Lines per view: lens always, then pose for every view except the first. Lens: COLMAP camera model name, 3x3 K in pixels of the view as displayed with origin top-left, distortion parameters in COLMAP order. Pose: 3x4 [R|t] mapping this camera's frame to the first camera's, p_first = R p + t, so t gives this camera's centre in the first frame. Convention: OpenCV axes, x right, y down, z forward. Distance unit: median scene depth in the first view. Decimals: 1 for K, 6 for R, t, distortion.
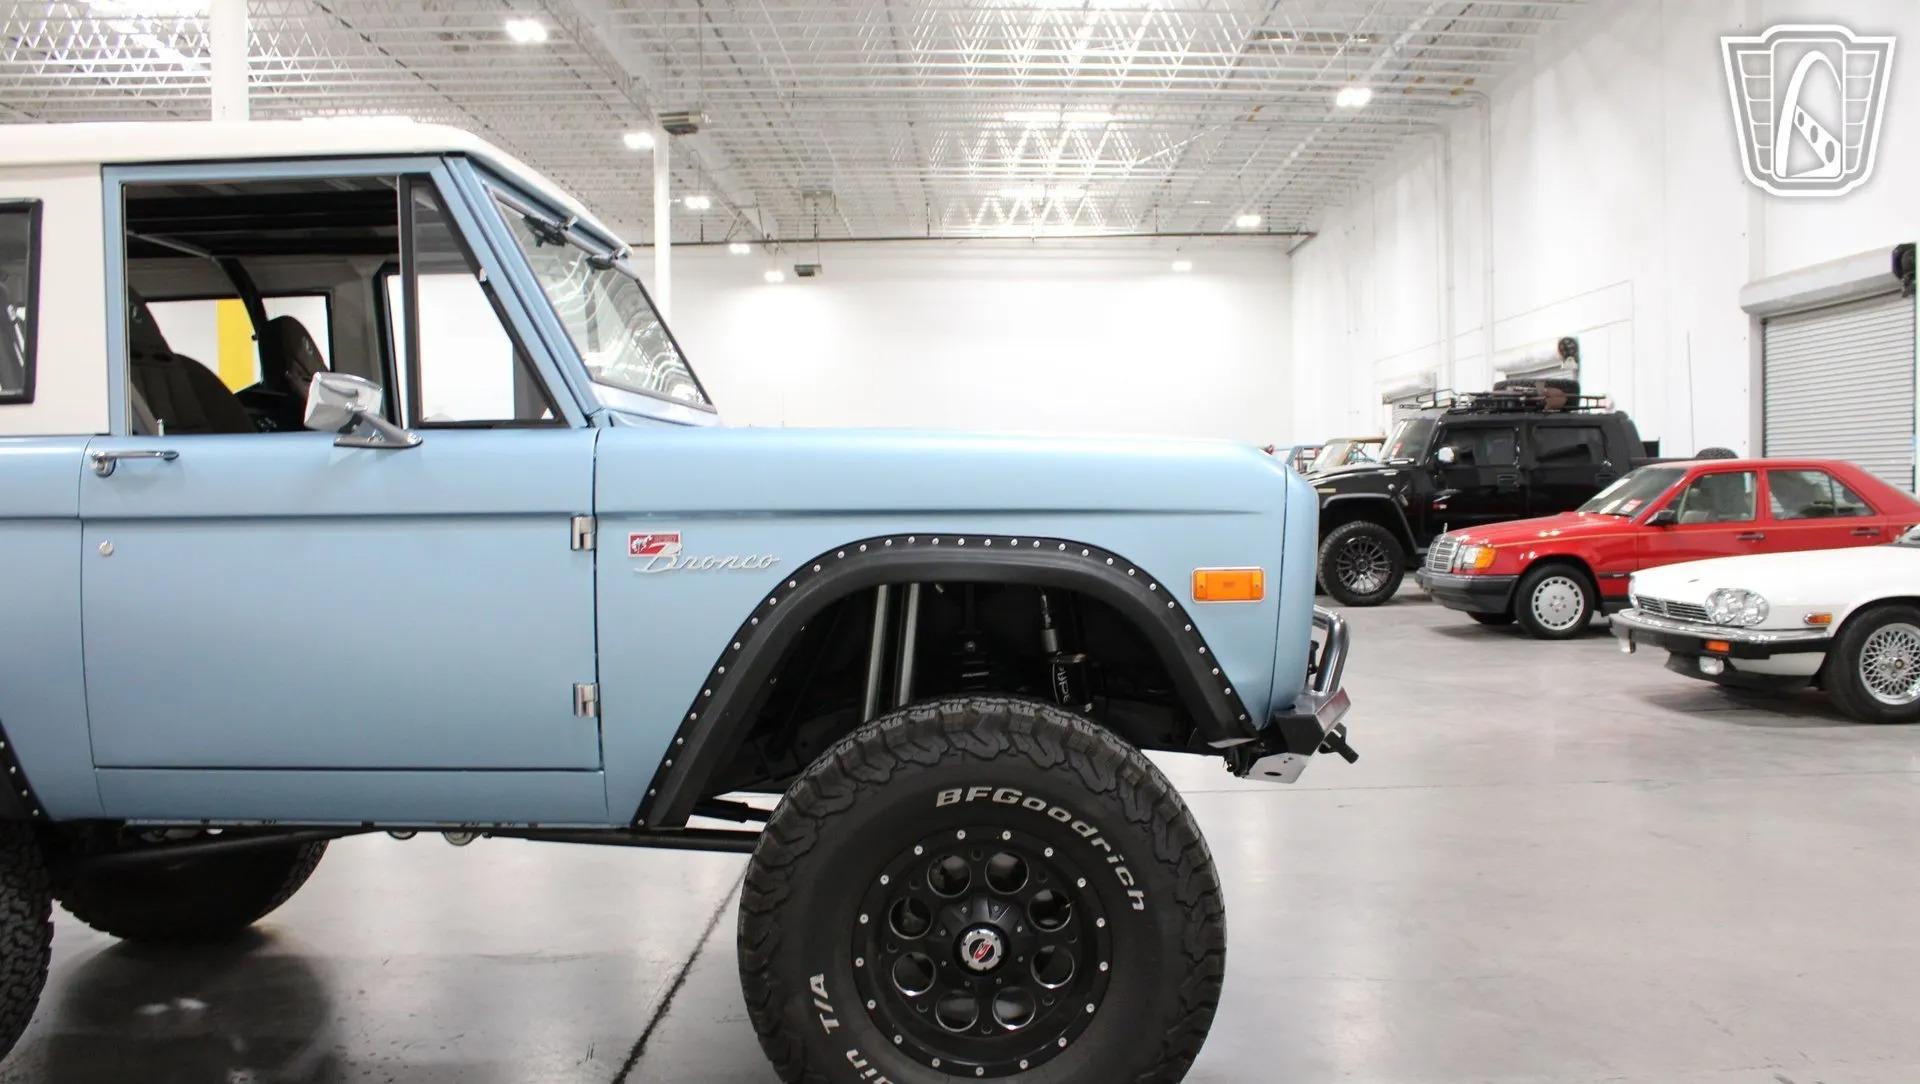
lens RADIAL K [[1630.4, 0, 991.7], [0, 1630.4, 568.1], [0, 0, 1]] dist [-0.182972, 0.172733]
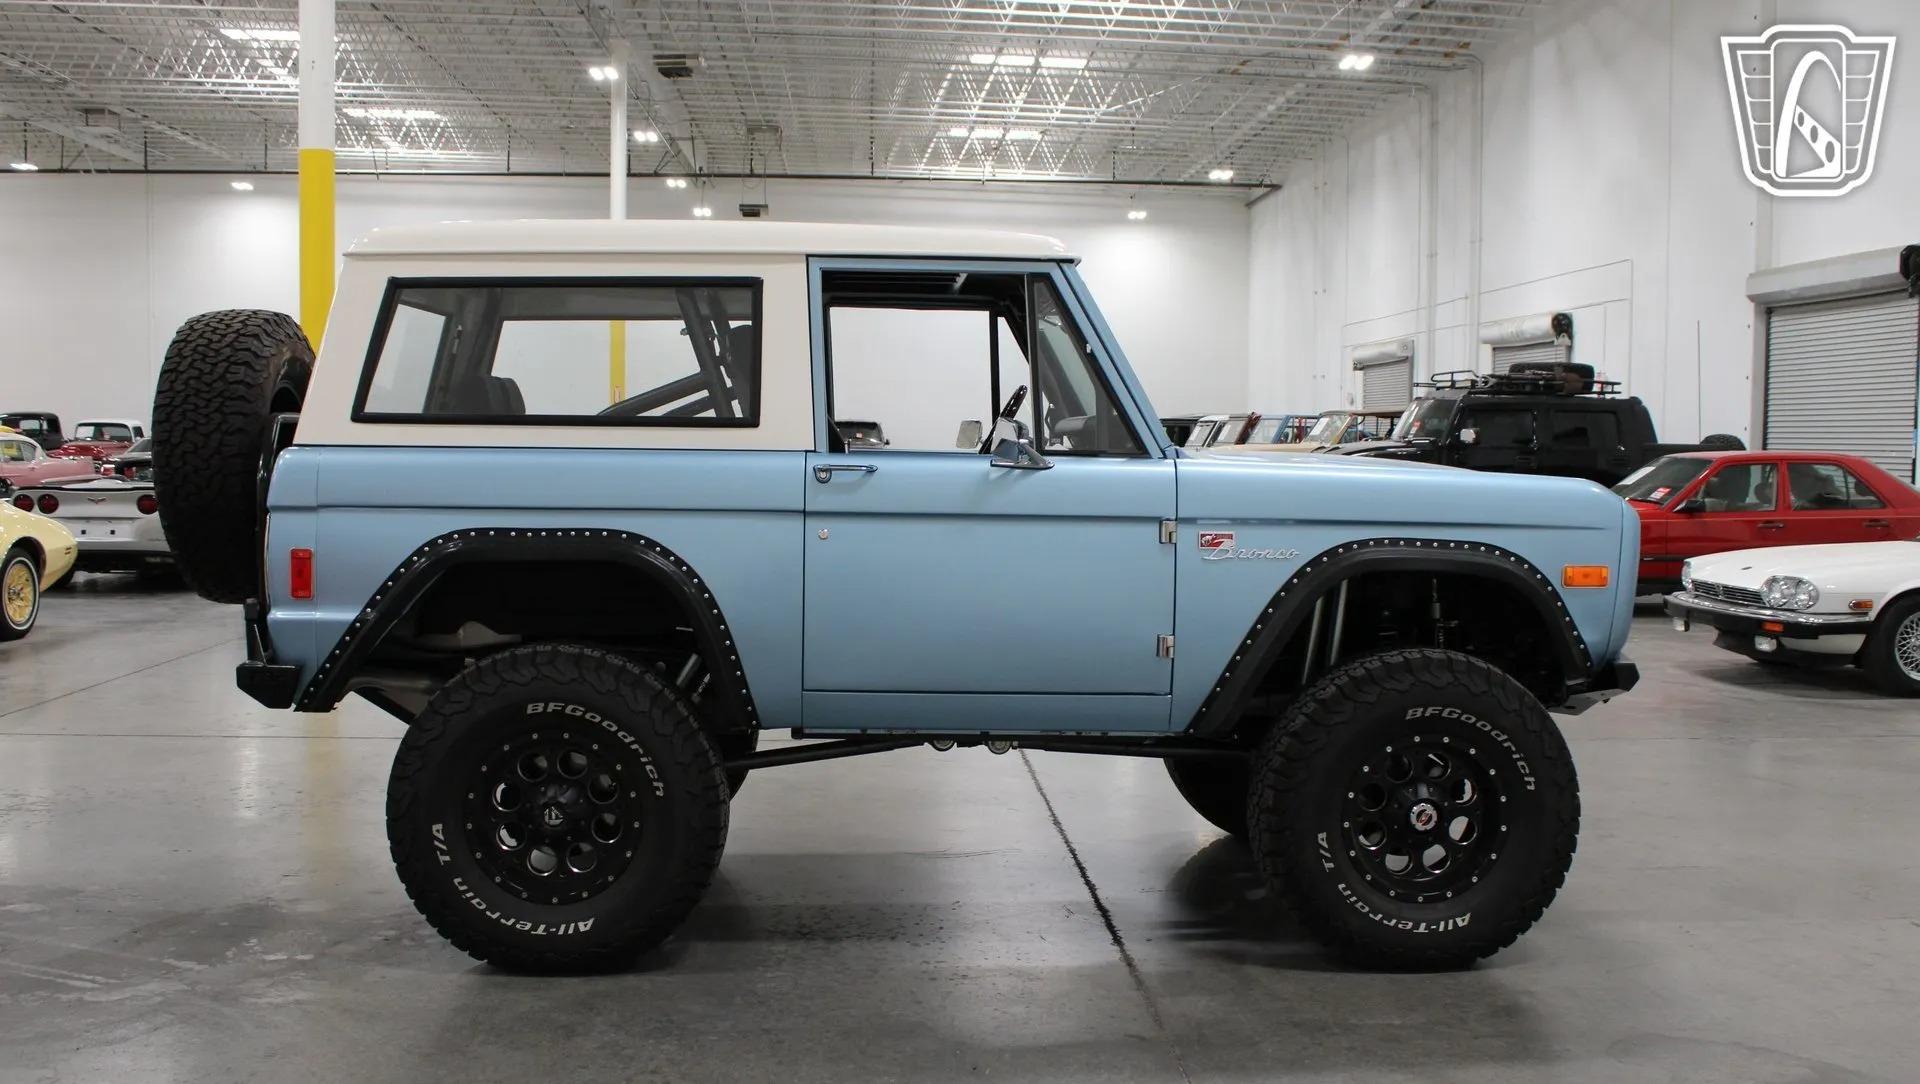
lens RADIAL K [[1792.0, 0, 971.1], [0, 1792.0, 550.5], [0, 0, 1]] dist [-0.167692, 0.154227]
pose [[0.998139, 0.023332, 0.056341, -0.107863], [-0.024087, 0.999628, 0.012764, -0.004338], [-0.056022, -0.014097, 0.998330, -0.125150]]
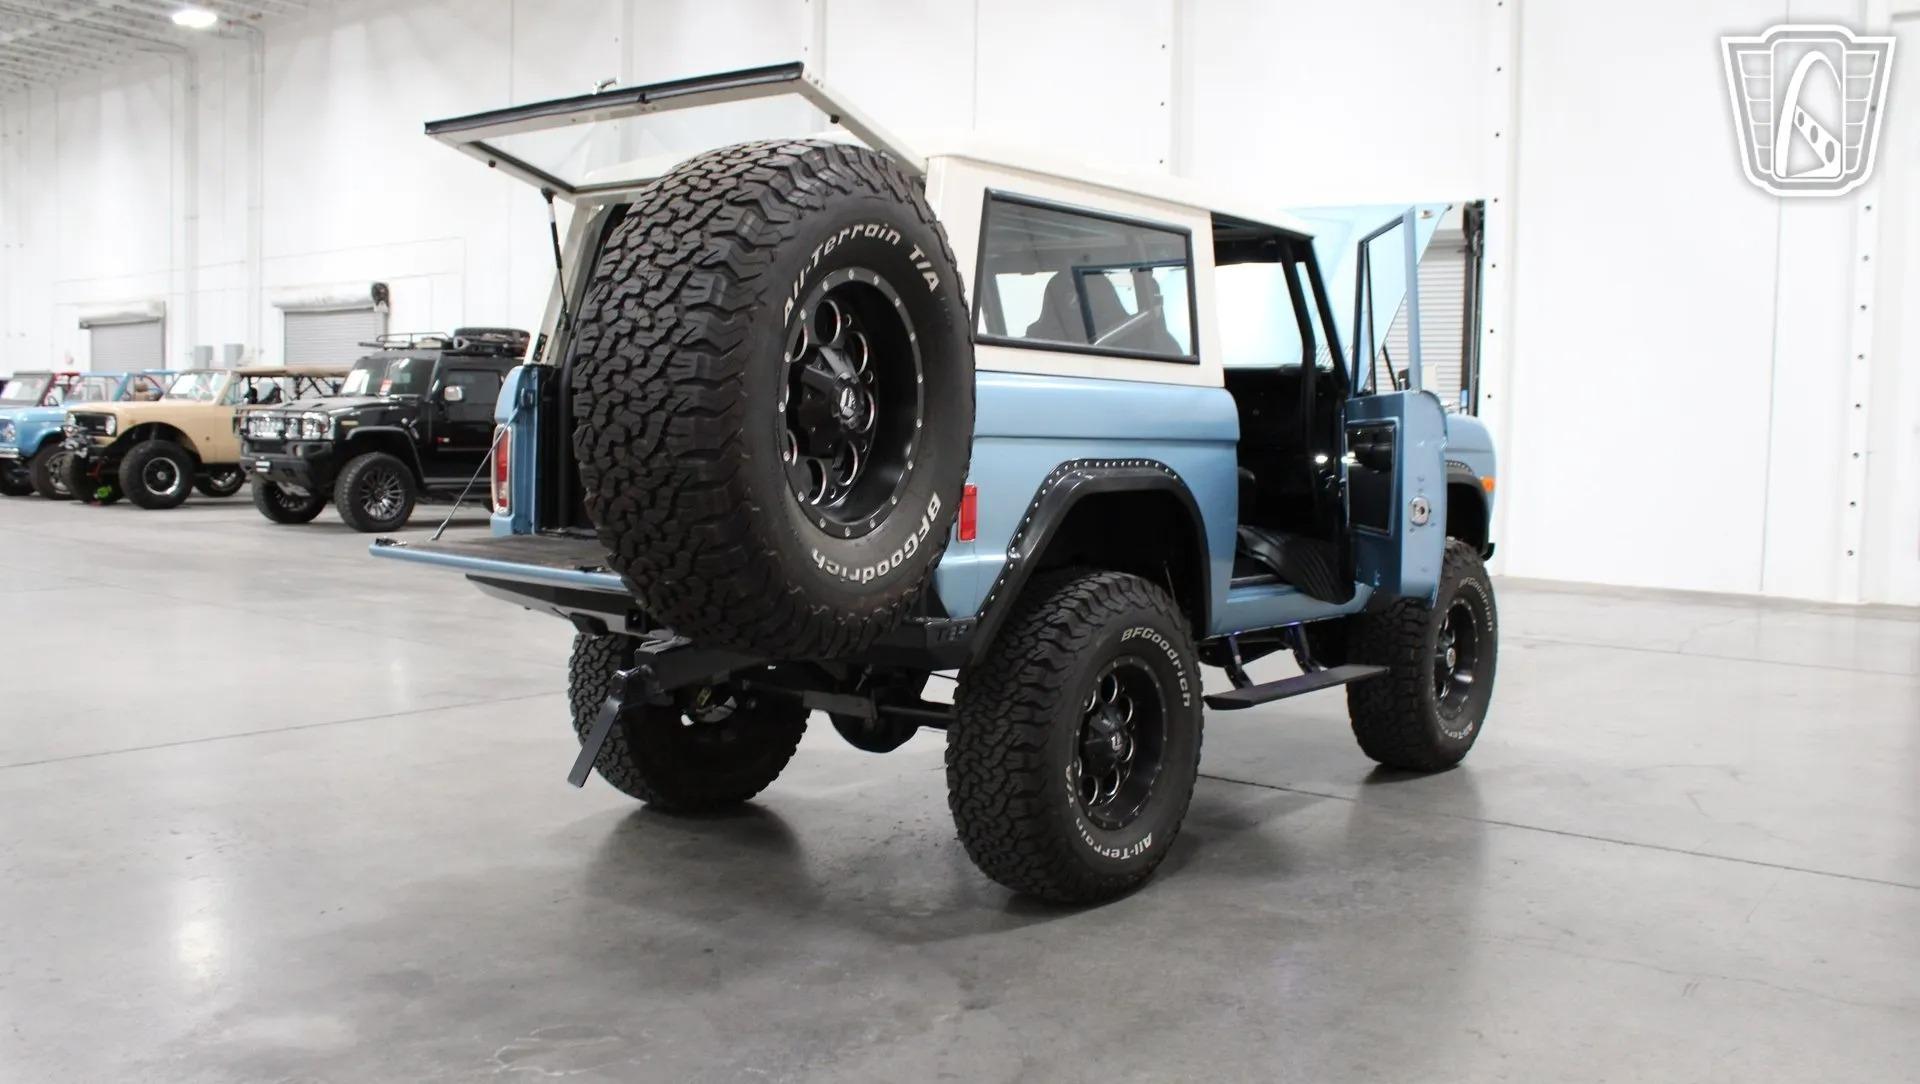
lens RADIAL K [[1630.4, 0, 991.7], [0, 1630.4, 568.1], [0, 0, 1]] dist [-0.182972, 0.172733]
pose [[0.603104, -0.039232, 0.796697, -0.422074], [0.006628, 0.999002, 0.044177, 0.004357], [-0.797635, -0.021363, 0.602762, 0.041795]]
